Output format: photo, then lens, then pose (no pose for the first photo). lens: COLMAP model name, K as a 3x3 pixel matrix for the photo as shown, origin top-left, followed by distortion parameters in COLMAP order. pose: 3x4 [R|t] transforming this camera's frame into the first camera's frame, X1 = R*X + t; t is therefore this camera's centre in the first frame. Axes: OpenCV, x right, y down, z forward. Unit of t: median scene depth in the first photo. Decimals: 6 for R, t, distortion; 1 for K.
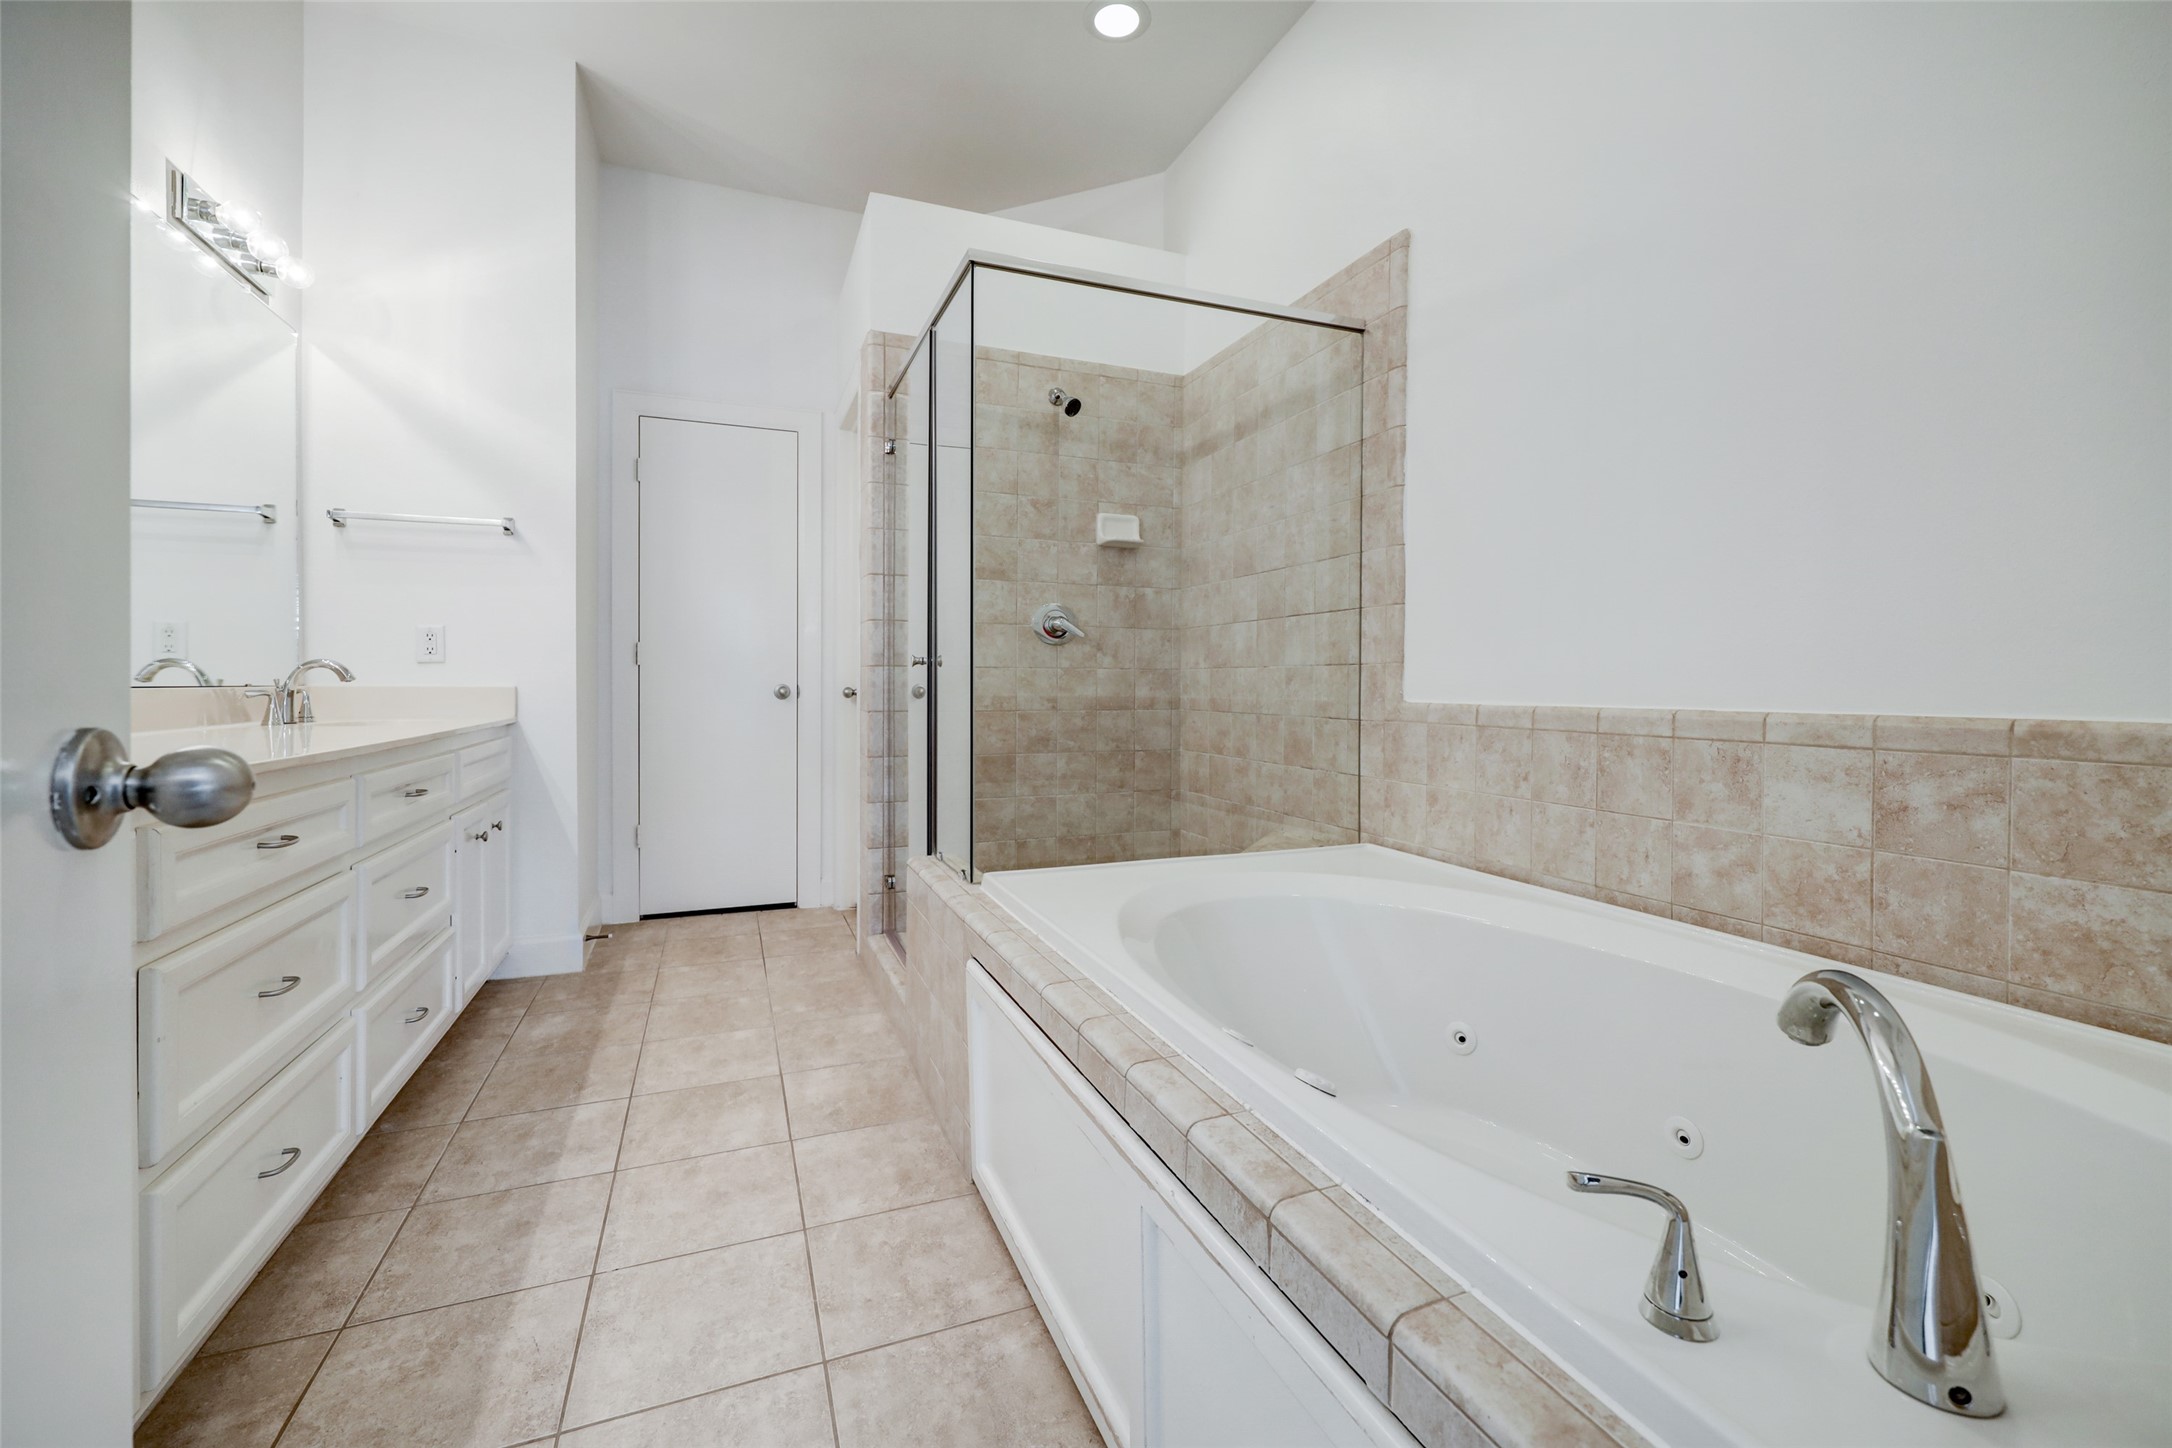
lens RADIAL K [[890.9, 0, 1095.8], [0, 890.9, 700.2], [0, 0, 1]] dist [-0.000034, 0.000174]
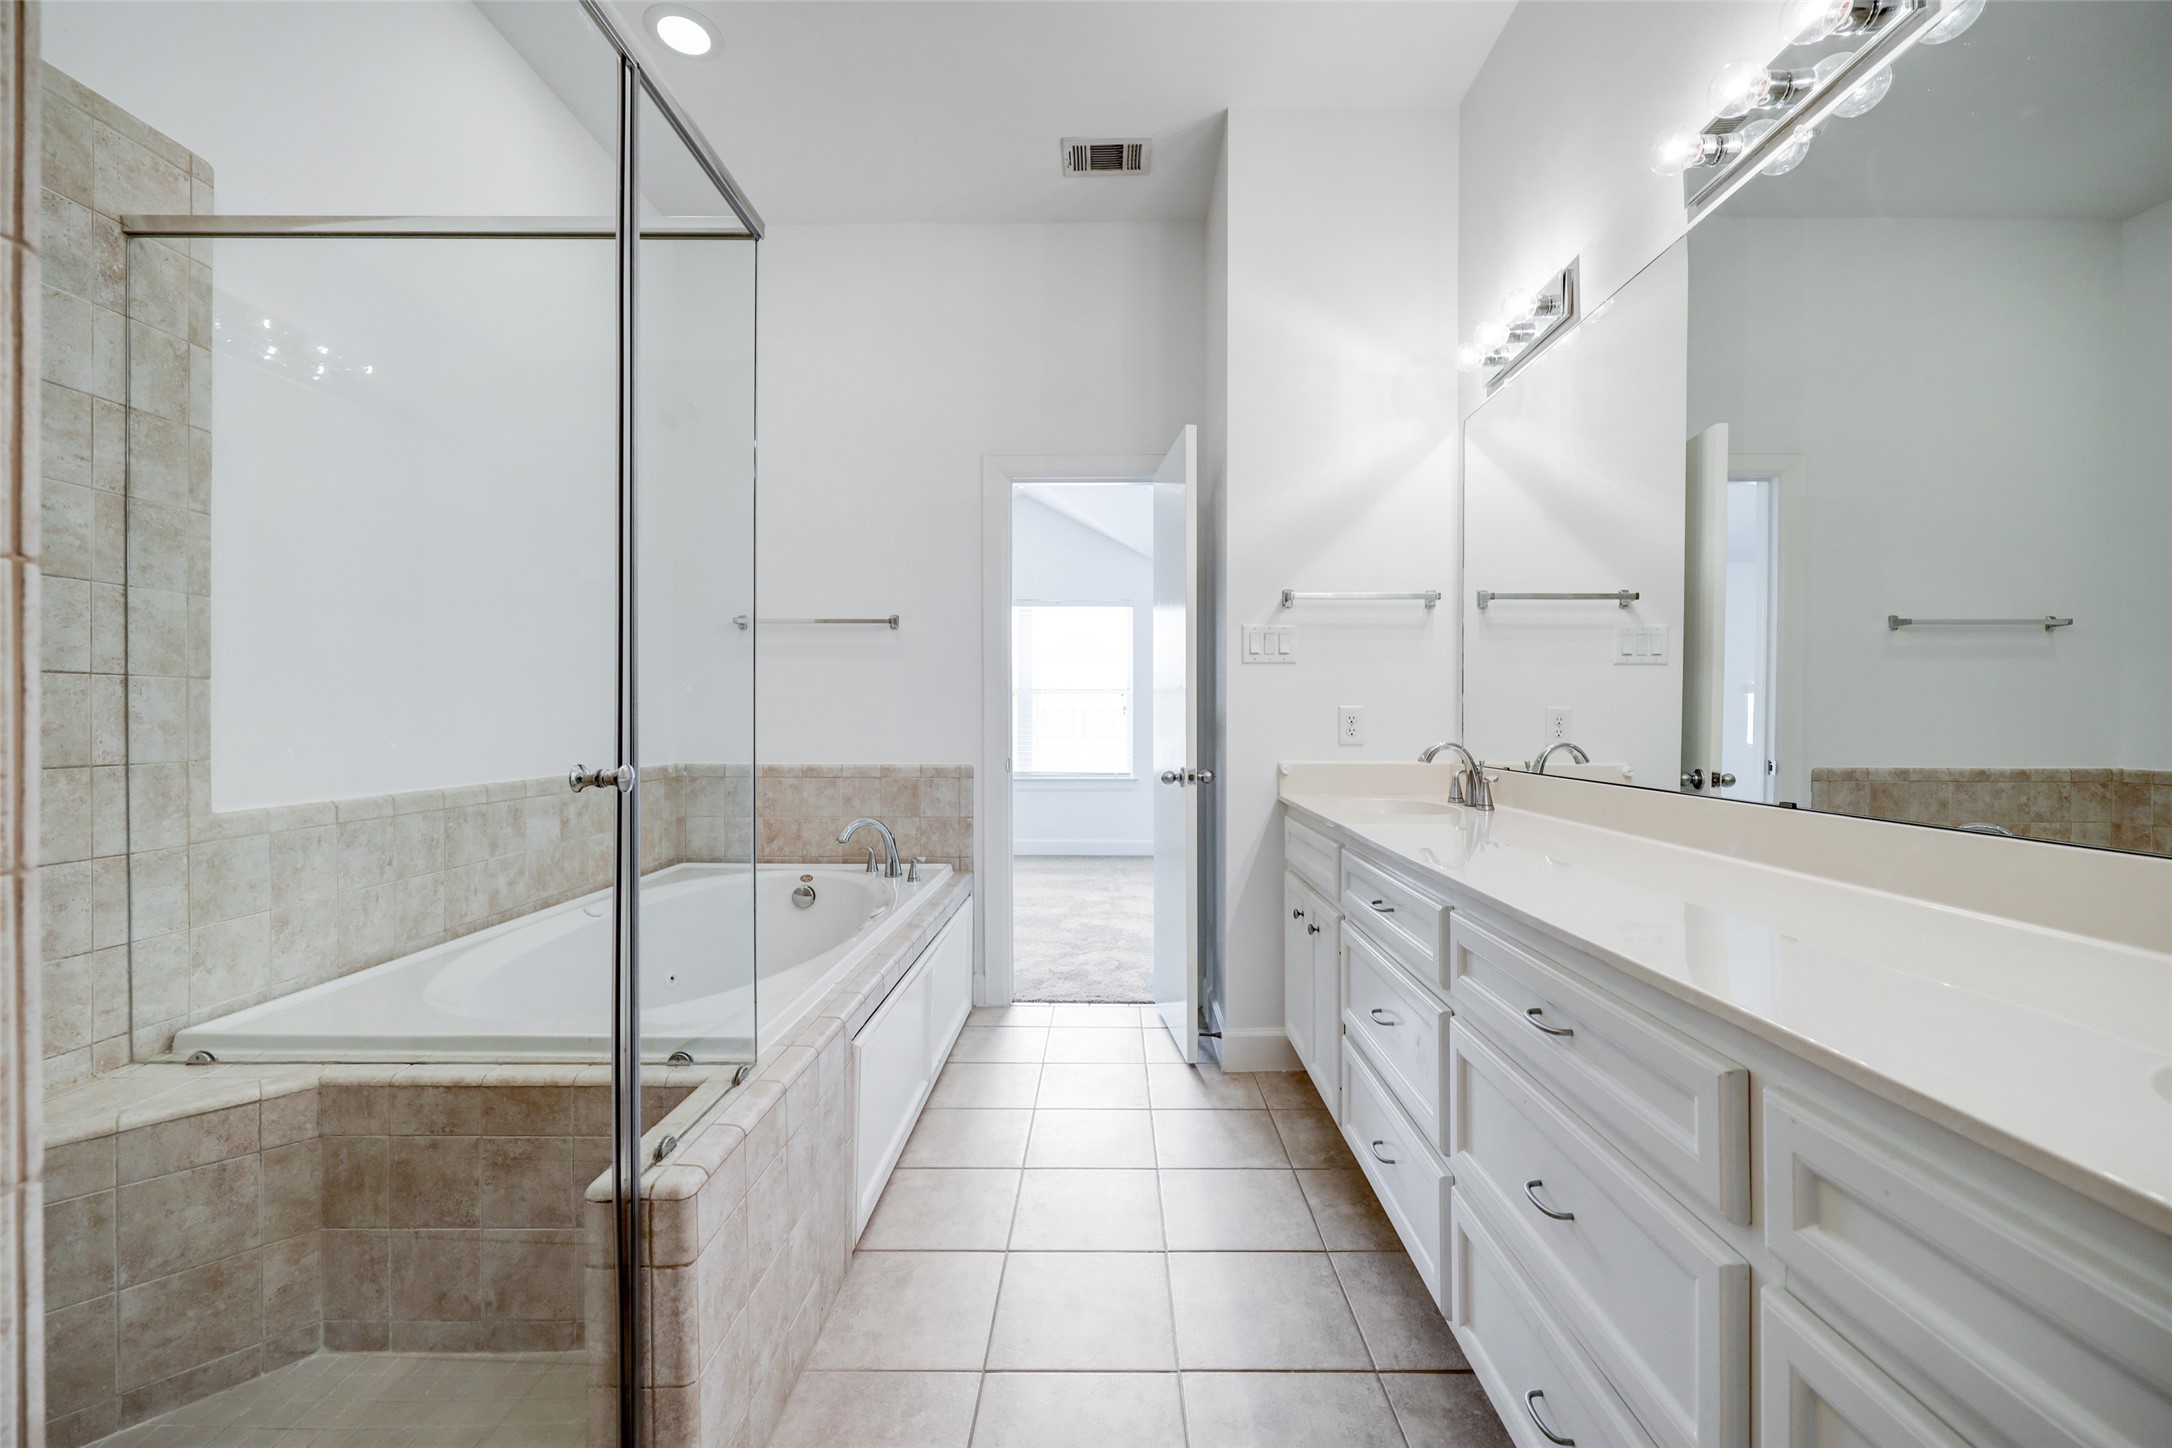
lens RADIAL K [[890.9, 0, 1095.8], [0, 890.9, 700.2], [0, 0, 1]] dist [-0.000034, 0.000174]
pose [[-0.912303, 0.000667, 0.409514, -0.716312], [0.001186, 0.999999, 0.001014, -0.105595], [-0.409513, 0.001411, -0.912303, 1.598833]]
